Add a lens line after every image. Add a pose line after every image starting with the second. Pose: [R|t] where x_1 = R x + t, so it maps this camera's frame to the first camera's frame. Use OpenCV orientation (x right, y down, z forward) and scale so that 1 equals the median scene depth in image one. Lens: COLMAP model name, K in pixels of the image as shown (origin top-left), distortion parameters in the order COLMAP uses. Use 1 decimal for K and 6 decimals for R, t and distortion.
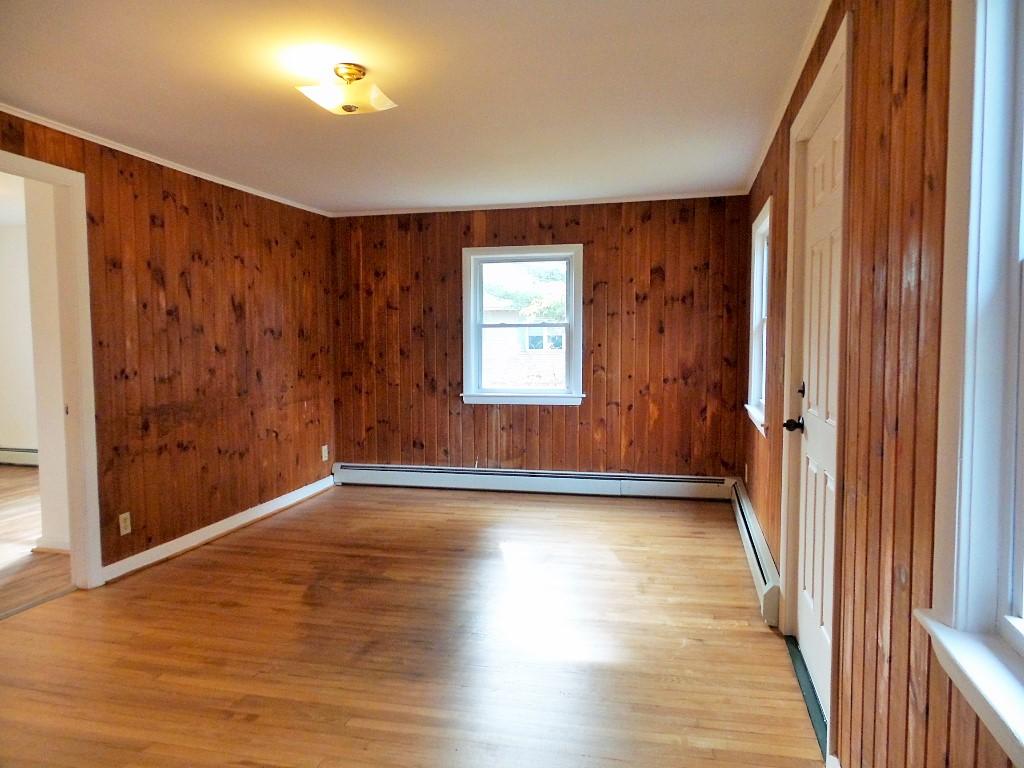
lens RADIAL K [[723.3, 0, 513.2], [0, 723.3, 381.1], [0, 0, 1]] dist [0.000074, 0.000224]
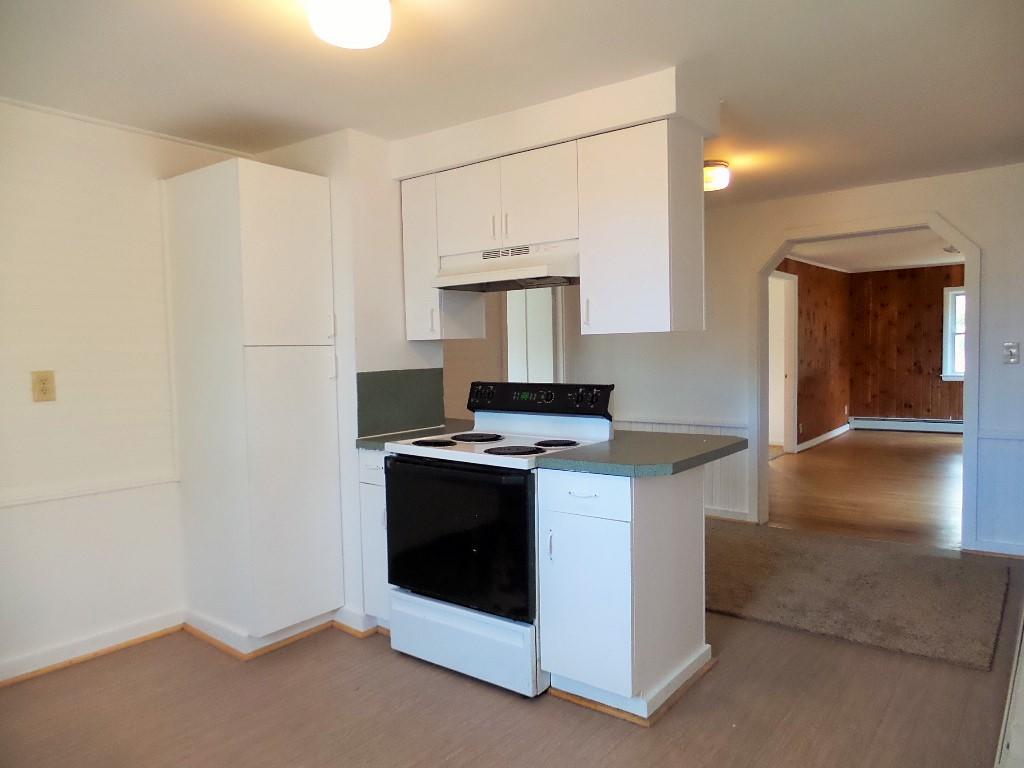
lens RADIAL K [[723.3, 0, 511.4], [0, 723.3, 390.1], [0, 0, 1]] dist [0.000074, 0.000224]
pose [[0.908911, 0.004602, -0.416964, -0.272538], [-0.002877, 0.999985, 0.004764, 0.046966], [0.416980, -0.003131, 0.908910, -0.916087]]
